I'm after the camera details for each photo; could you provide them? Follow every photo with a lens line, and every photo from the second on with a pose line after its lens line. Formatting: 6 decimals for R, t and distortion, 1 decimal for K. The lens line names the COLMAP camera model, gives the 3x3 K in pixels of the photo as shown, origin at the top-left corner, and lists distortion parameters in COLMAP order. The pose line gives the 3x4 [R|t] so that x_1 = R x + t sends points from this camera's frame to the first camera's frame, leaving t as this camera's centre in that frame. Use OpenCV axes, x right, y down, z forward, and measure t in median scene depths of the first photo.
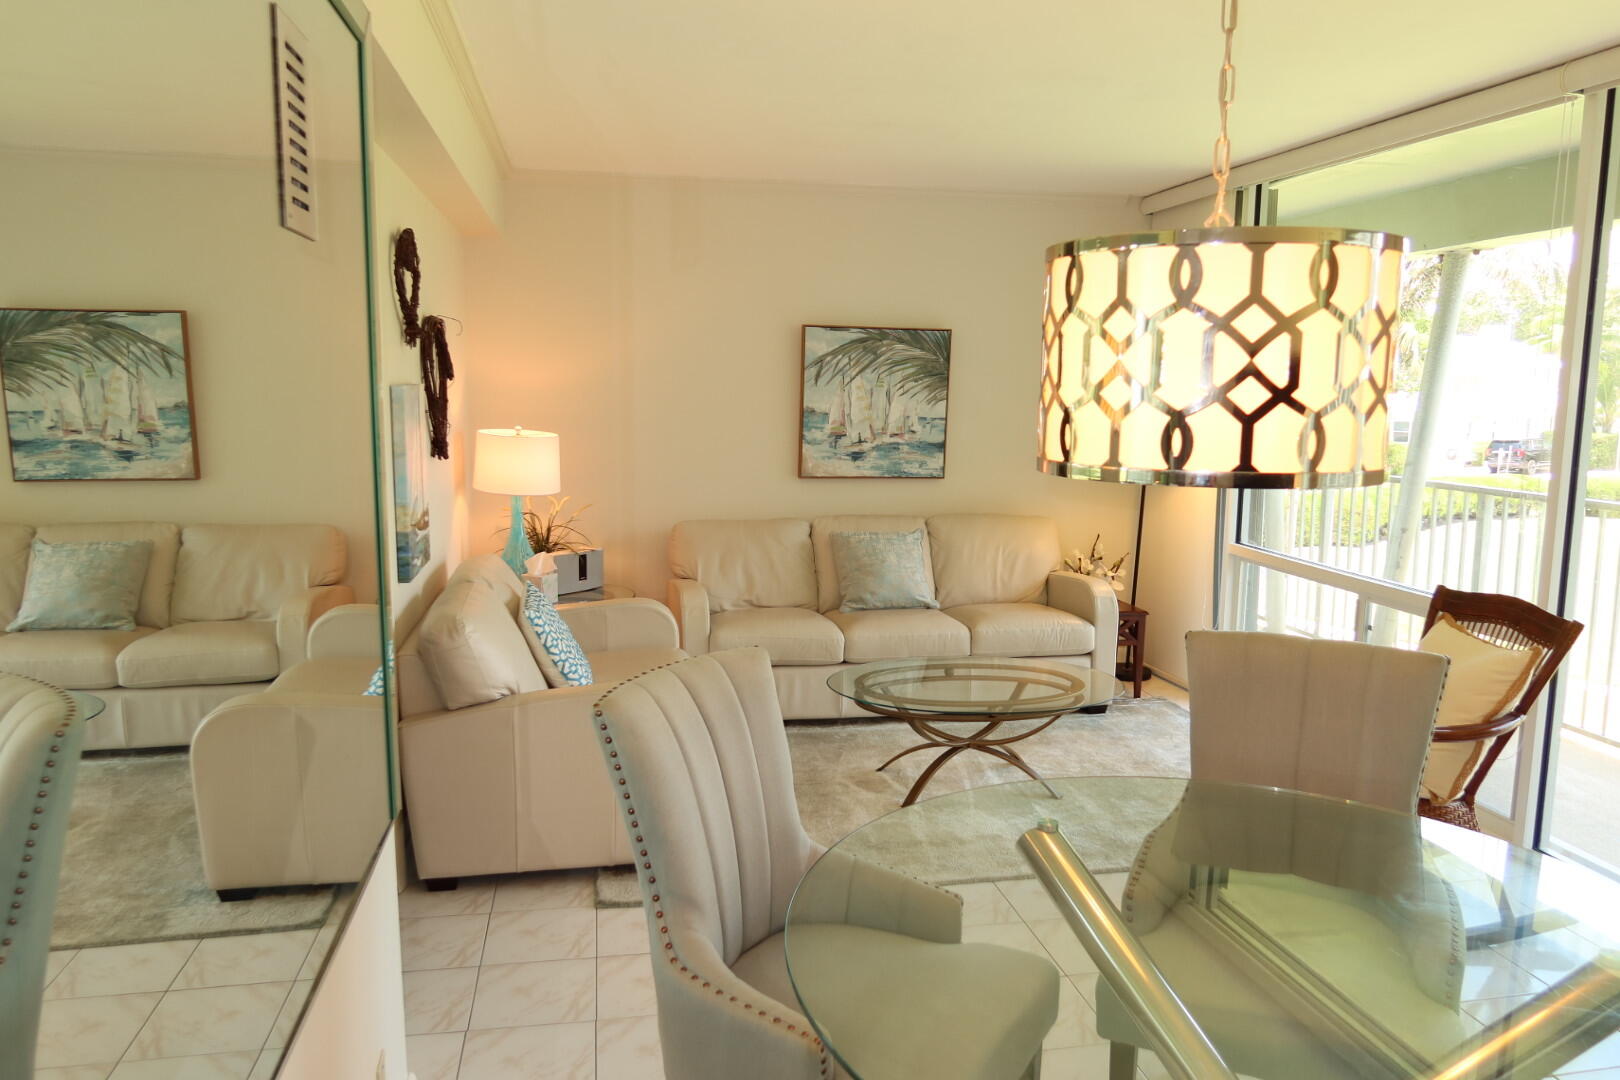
lens RADIAL K [[1133.2, 0, 813.9], [0, 1133.2, 547.4], [0, 0, 1]] dist [-0.010181, -0.001490]
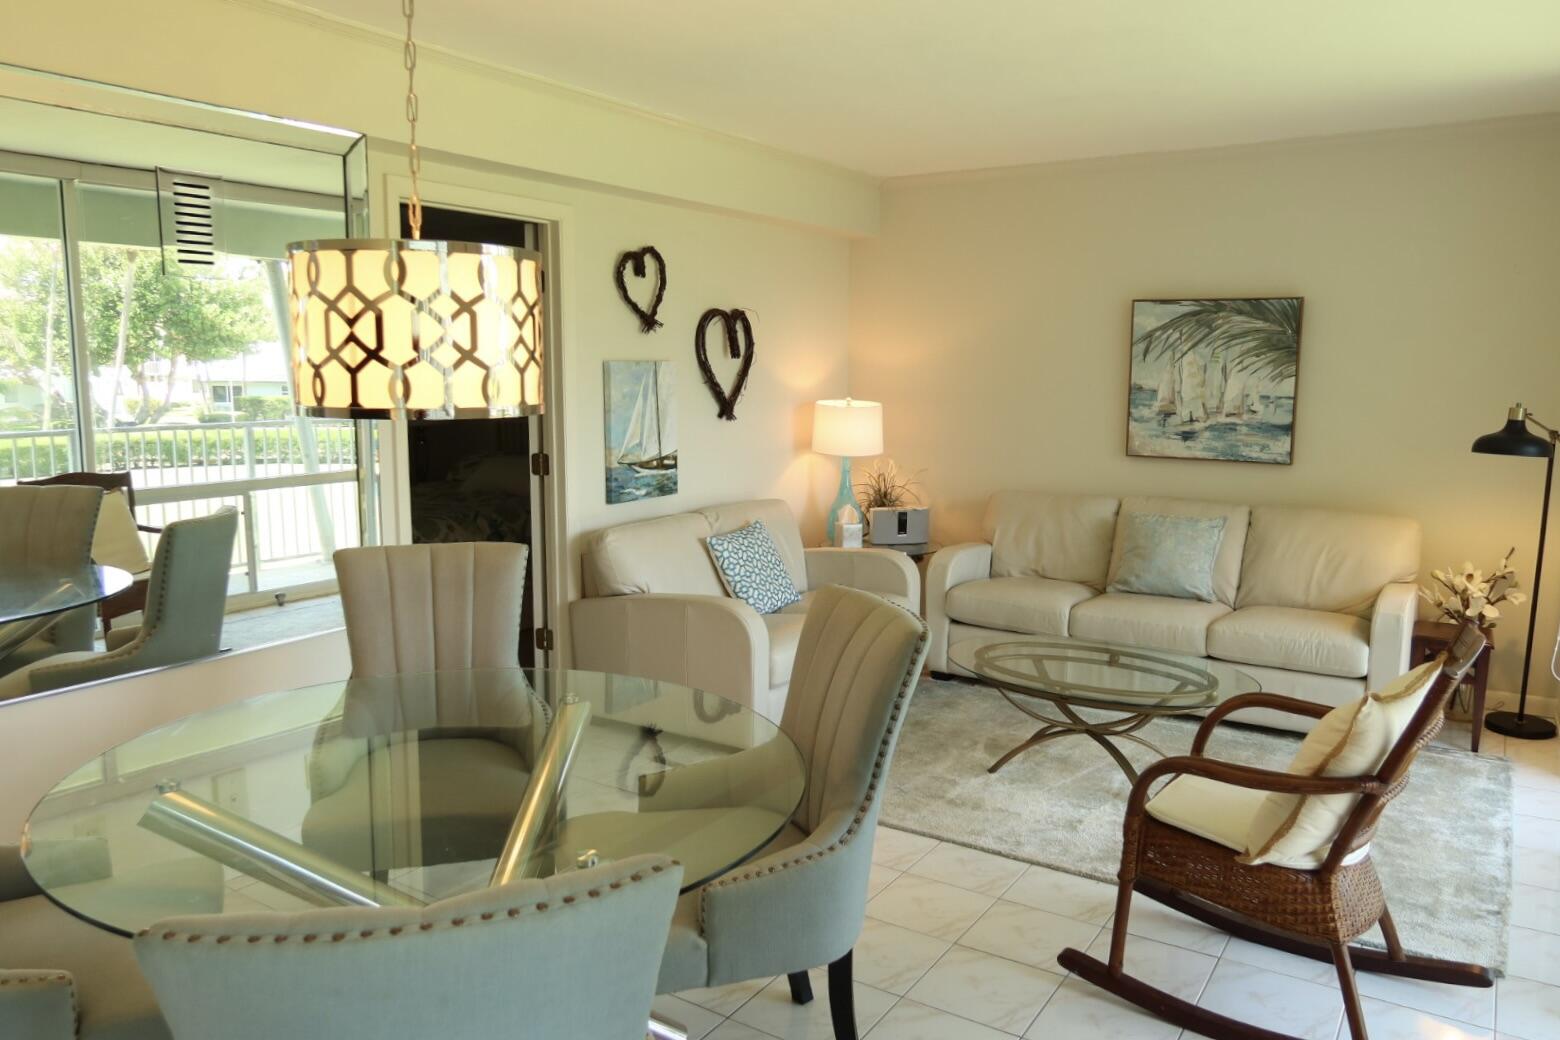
lens RADIAL K [[1140.0, 0, 780.0], [0, 1140.0, 520.0], [0, 0, 1]] dist [-0.005289, -0.000989]
pose [[0.720841, 0.086871, -0.687635, 0.476092], [-0.095141, 0.995125, 0.025982, -0.003382], [0.686539, 0.046693, 0.725592, 0.085244]]
